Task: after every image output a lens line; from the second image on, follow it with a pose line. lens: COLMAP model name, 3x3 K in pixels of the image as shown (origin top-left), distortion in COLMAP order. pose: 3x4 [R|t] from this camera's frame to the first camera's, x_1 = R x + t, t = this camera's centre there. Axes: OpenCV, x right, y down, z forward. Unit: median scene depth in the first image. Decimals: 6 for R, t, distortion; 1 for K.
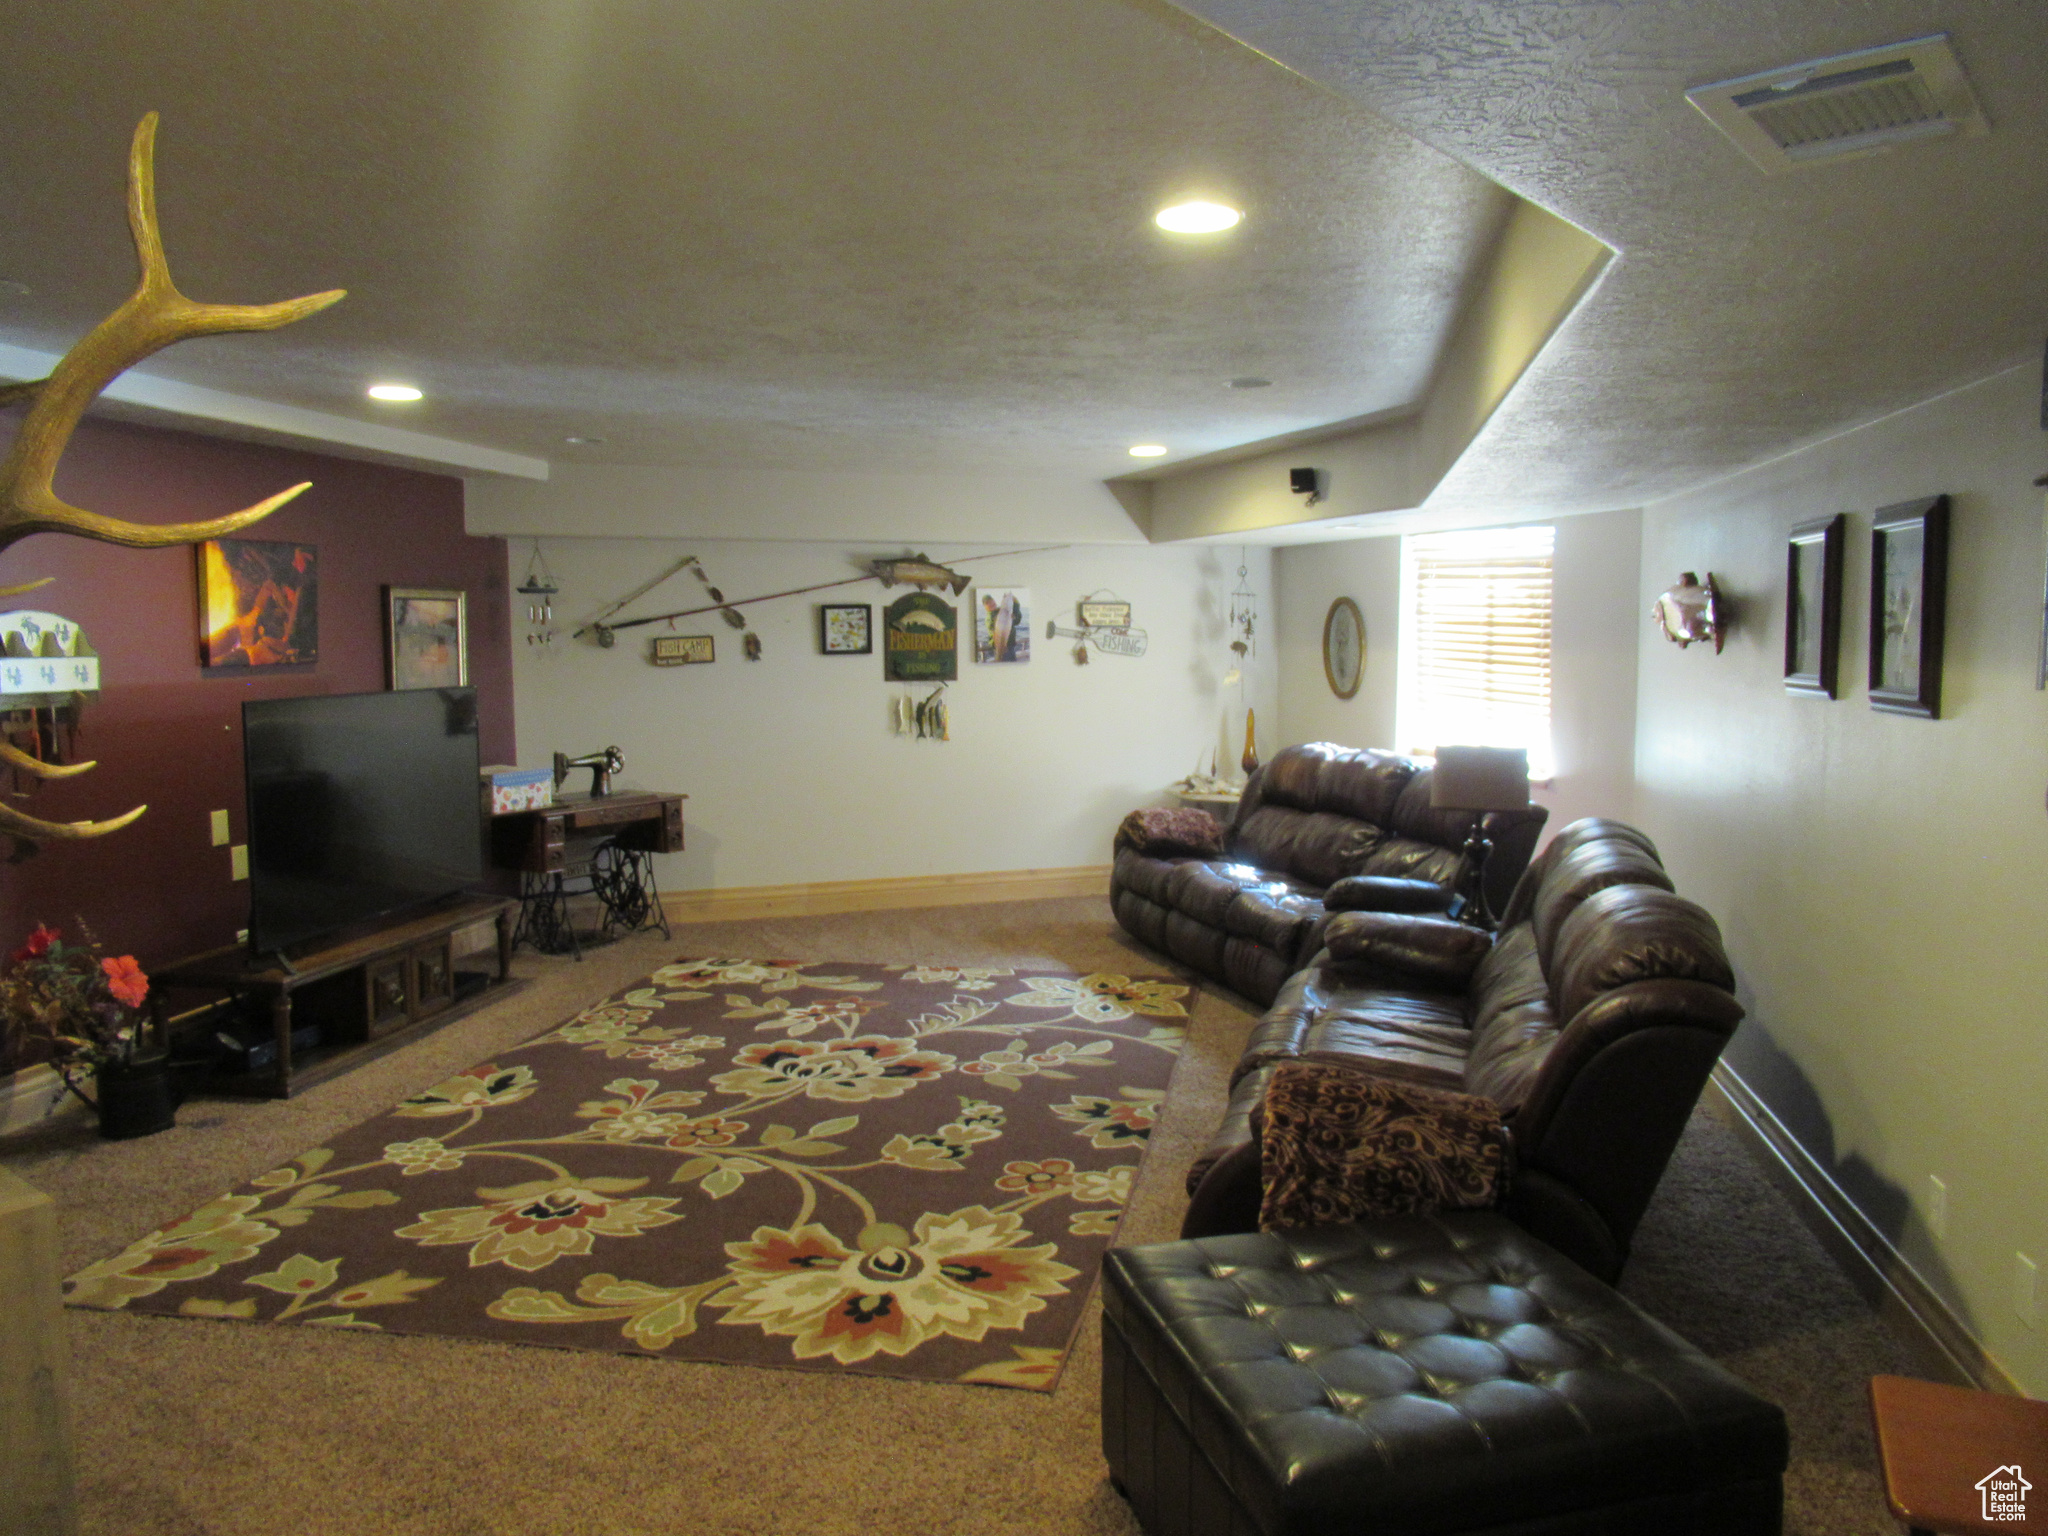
lens RADIAL K [[1528.0, 0, 1020.0], [0, 1528.0, 763.9], [0, 0, 1]] dist [-0.007601, 0.015642]
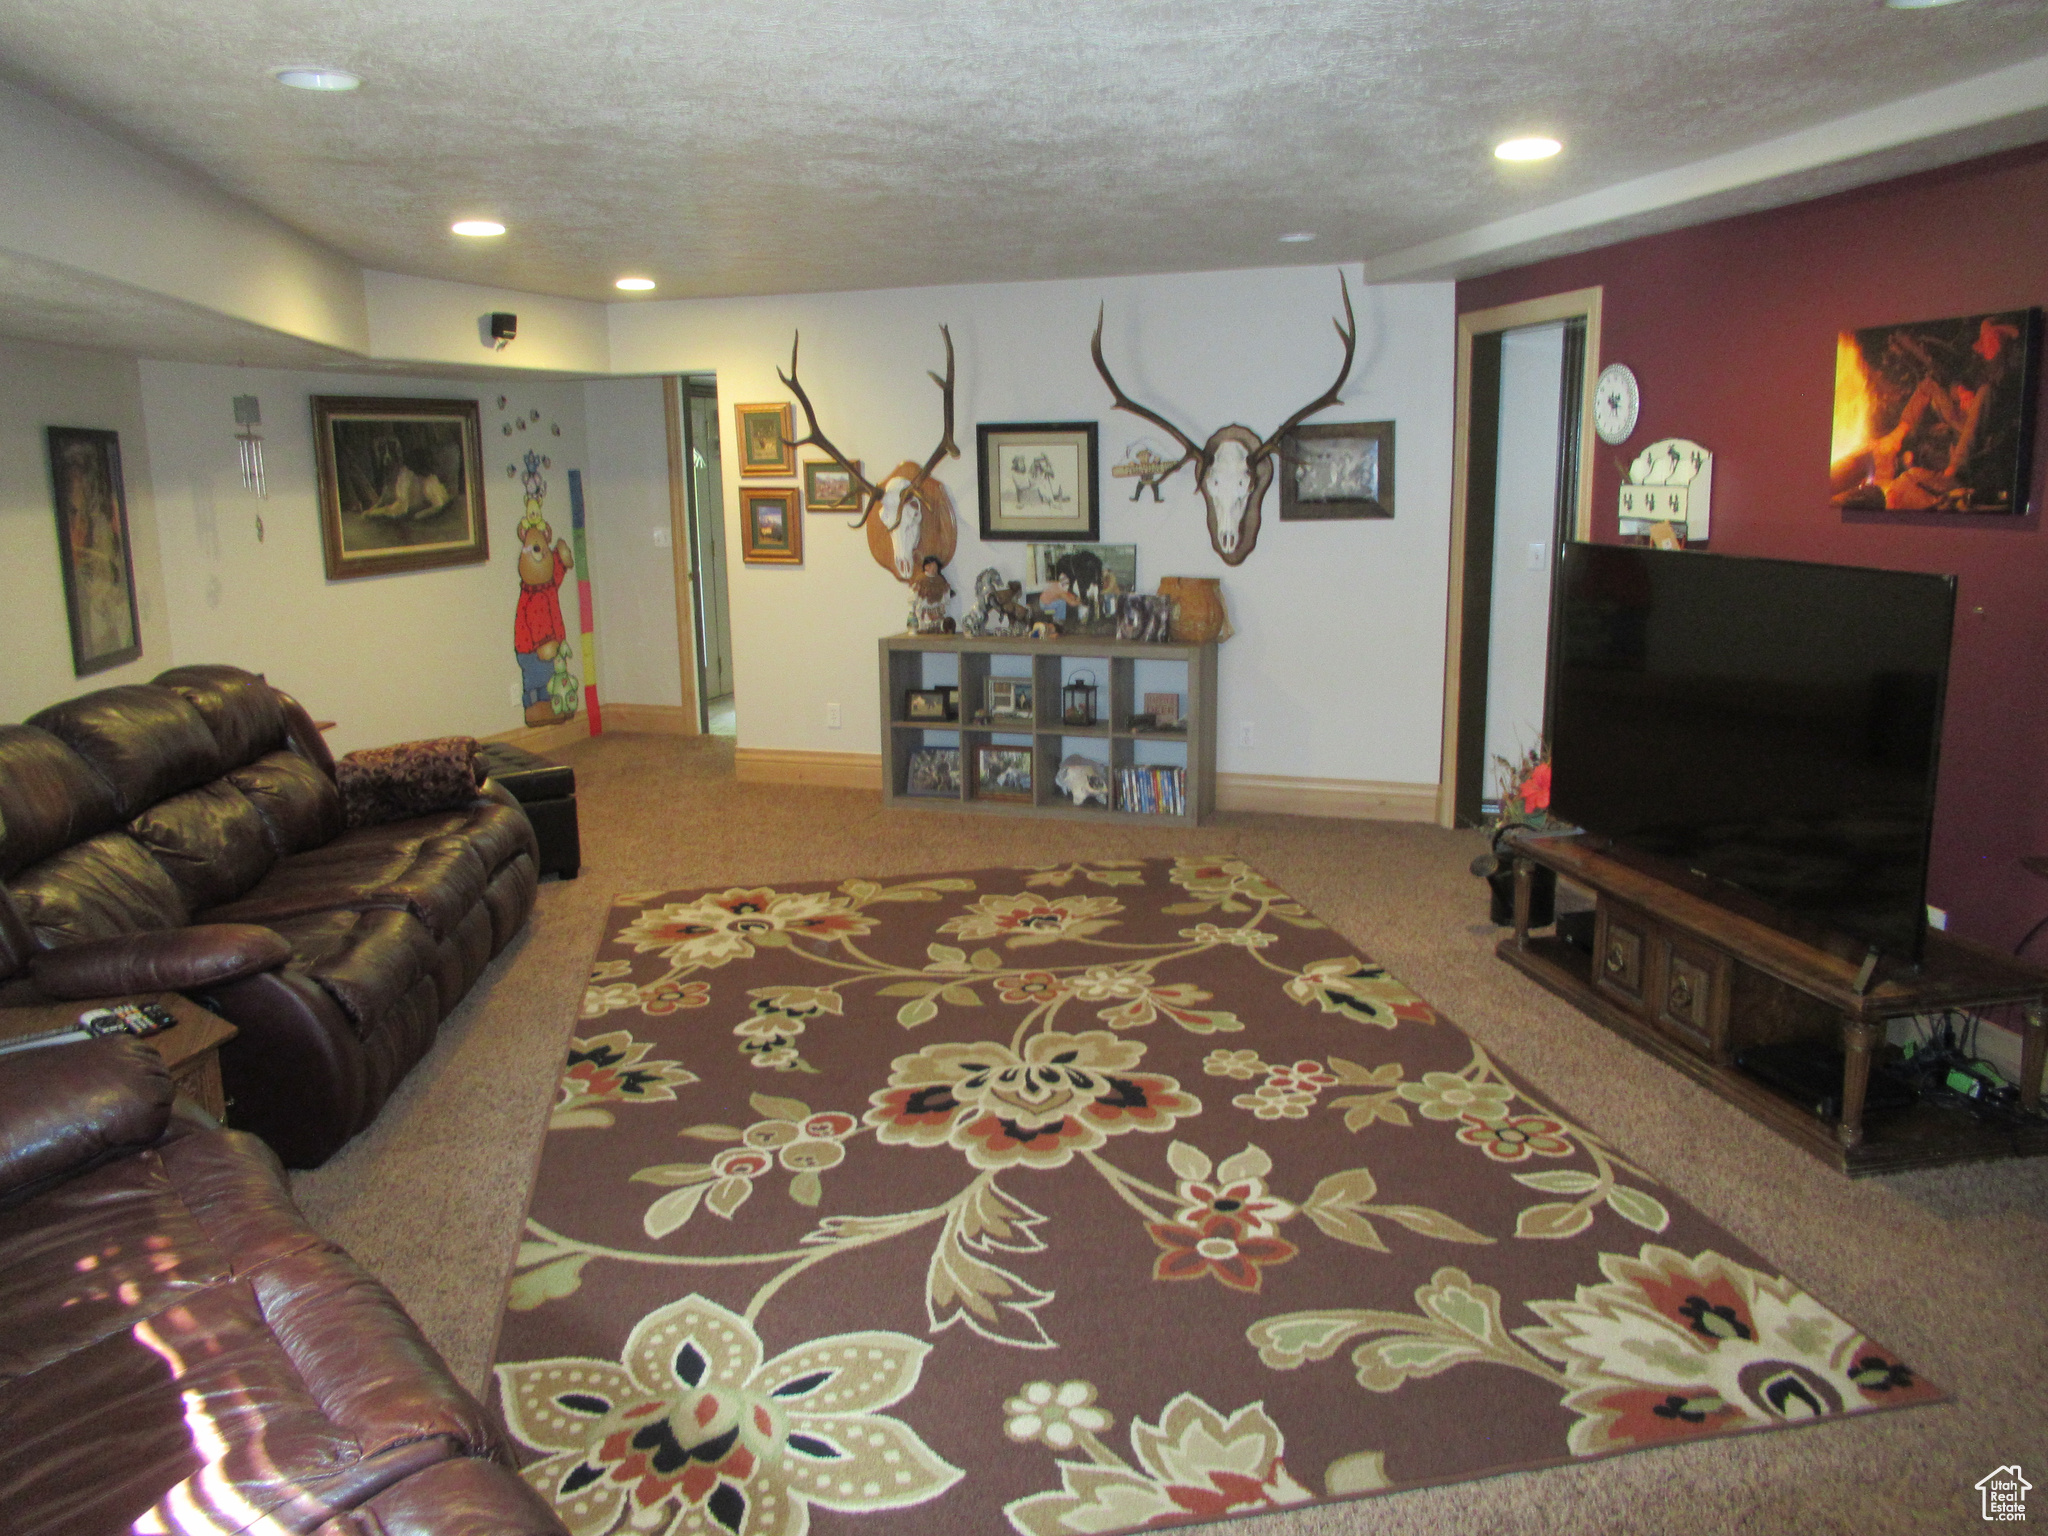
lens RADIAL K [[1528.0, 0, 1015.1], [0, 1528.0, 765.8], [0, 0, 1]] dist [-0.007601, 0.015642]
pose [[-0.927883, 0.091105, -0.361570, 0.138591], [-0.014371, 0.960233, 0.278829, -0.159994], [0.372594, 0.263917, -0.889675, 1.709639]]
